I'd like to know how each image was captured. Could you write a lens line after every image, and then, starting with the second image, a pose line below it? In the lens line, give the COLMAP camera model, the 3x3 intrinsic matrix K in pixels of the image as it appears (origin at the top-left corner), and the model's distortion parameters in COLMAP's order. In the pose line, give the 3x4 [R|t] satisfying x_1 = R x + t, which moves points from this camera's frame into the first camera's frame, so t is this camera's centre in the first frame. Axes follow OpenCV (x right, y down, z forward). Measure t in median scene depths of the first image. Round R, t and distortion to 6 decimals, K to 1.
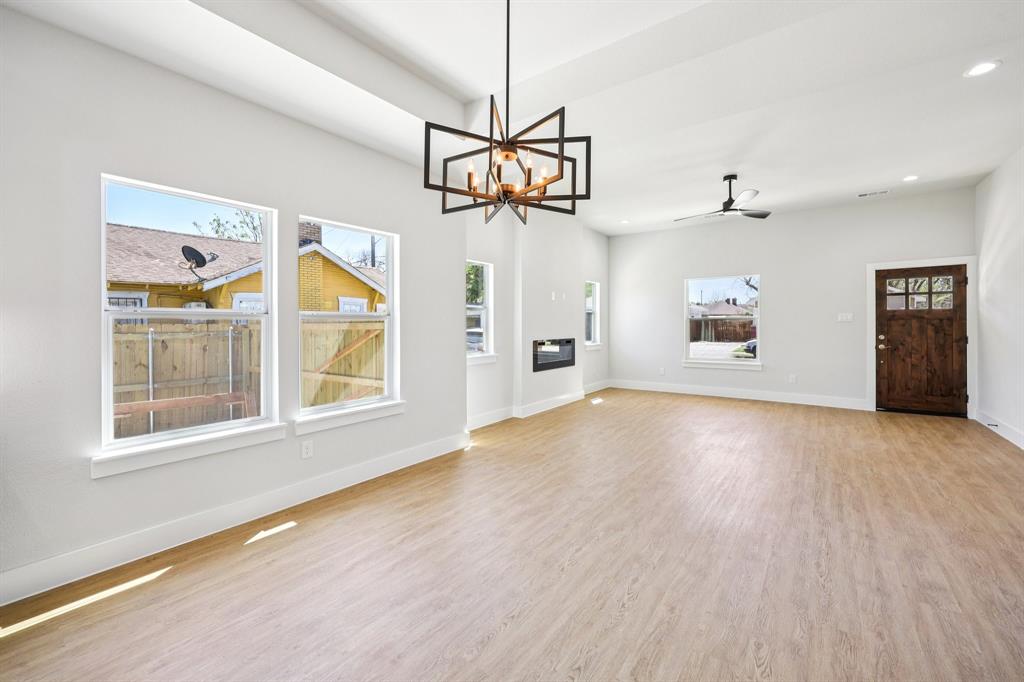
lens RADIAL K [[416.6, 0, 514.9], [0, 416.6, 325.5], [0, 0, 1]] dist [-0.000909, 0.000008]
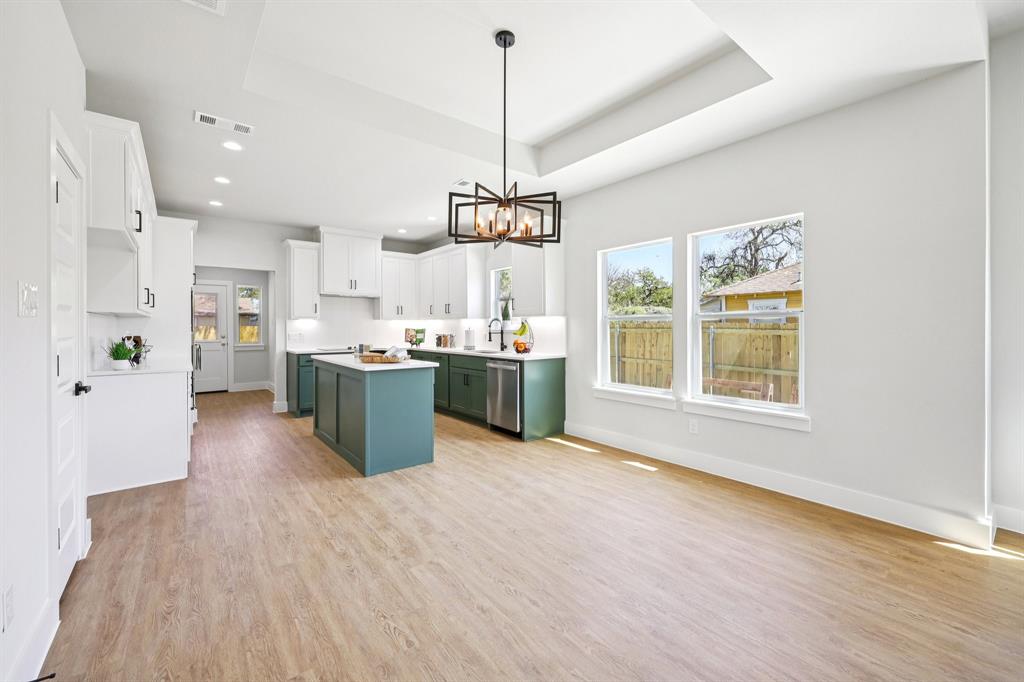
lens RADIAL K [[417.1, 0, 513.5], [0, 417.1, 324.7], [0, 0, 1]] dist [0.002252, 0.000293]
pose [[-0.260889, 0.000700, -0.965369, 0.437209], [0.003505, 0.999994, -0.000222, 0.000775], [0.965362, -0.003441, -0.260890, 0.441779]]
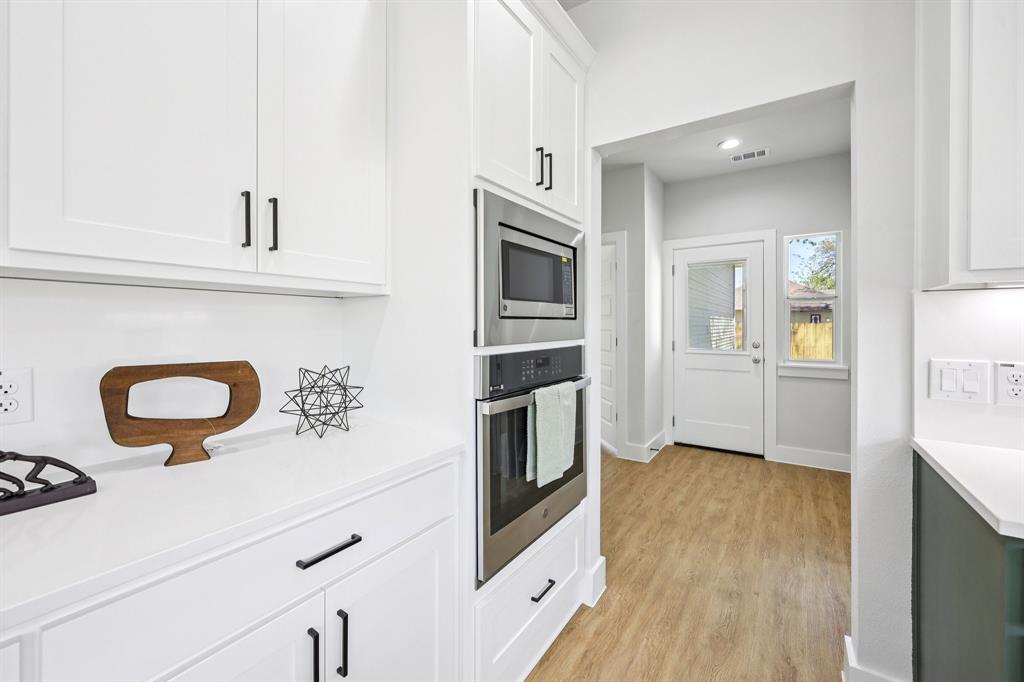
lens RADIAL K [[417.7, 0, 514.0], [0, 417.7, 325.9], [0, 0, 1]] dist [-0.002275, -0.000221]
pose [[-0.998737, 0.003379, -0.050120, -0.239710], [0.003159, 0.999985, 0.004478, 0.001706], [0.050134, 0.004315, -0.998733, -0.207313]]
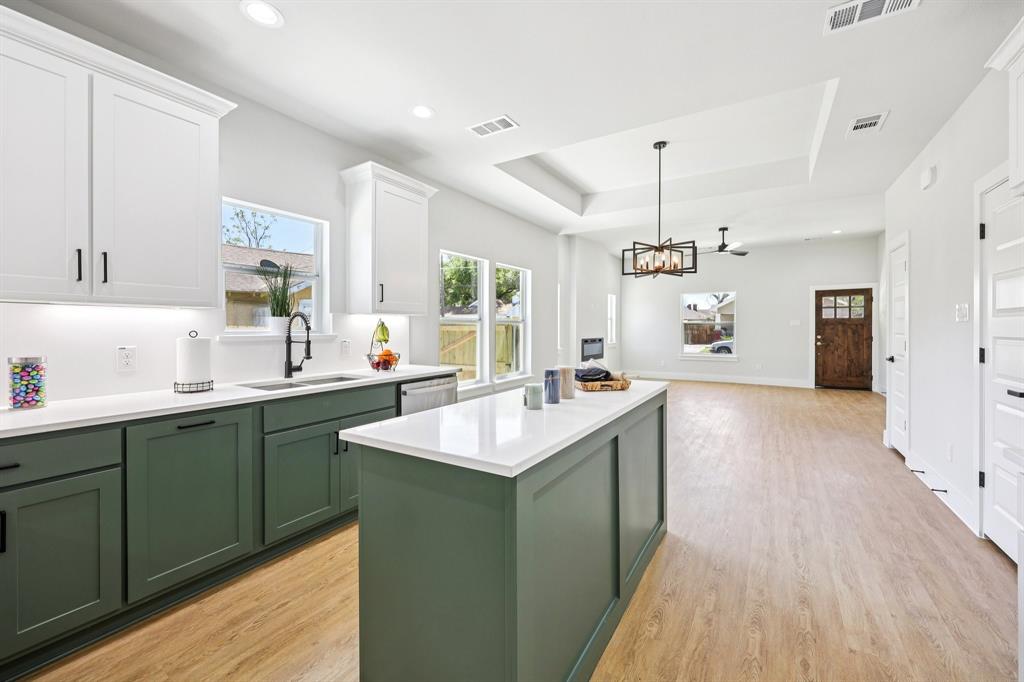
lens RADIAL K [[414.5, 0, 512.3], [0, 414.5, 331.5], [0, 0, 1]] dist [-0.001442, 0.000073]
pose [[0.997041, 0.002548, 0.076830, -0.312203], [-0.003005, 0.999979, 0.005826, 0.004066], [-0.076814, -0.006039, 0.997027, -0.377560]]
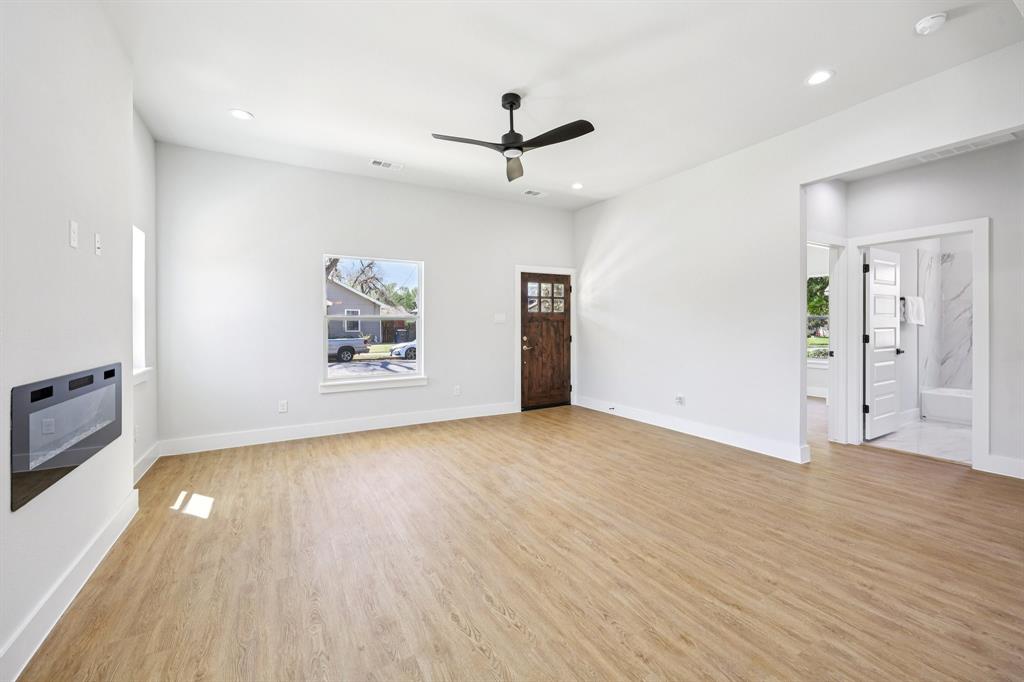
lens RADIAL K [[415.8, 0, 512.7], [0, 415.8, 329.1], [0, 0, 1]] dist [0.001819, -0.000211]
pose [[0.402512, -0.005770, 0.915397, -0.068915], [0.003337, 0.999983, 0.004835, 0.000284], [-0.915409, 0.001109, 0.402524, 0.661250]]
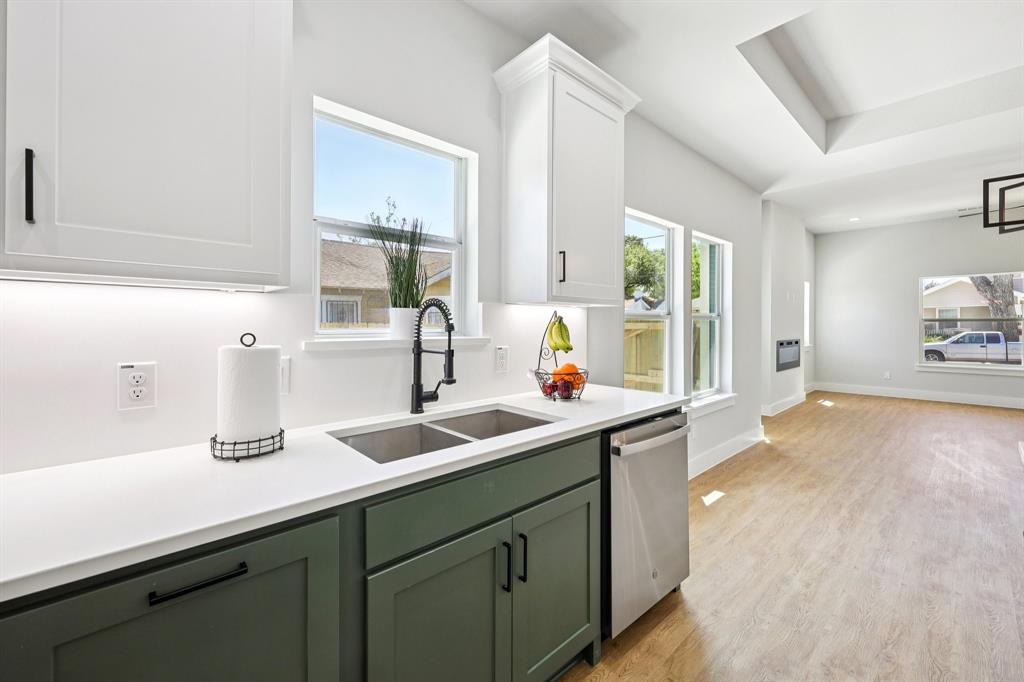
lens RADIAL K [[417.1, 0, 513.5], [0, 417.1, 324.7], [0, 0, 1]] dist [0.002252, 0.000293]
pose [[0.982085, 0.003806, -0.188399, -0.422573], [-0.004461, 0.999985, -0.003052, 0.002520], [0.188385, 0.003837, 0.982088, -0.131081]]
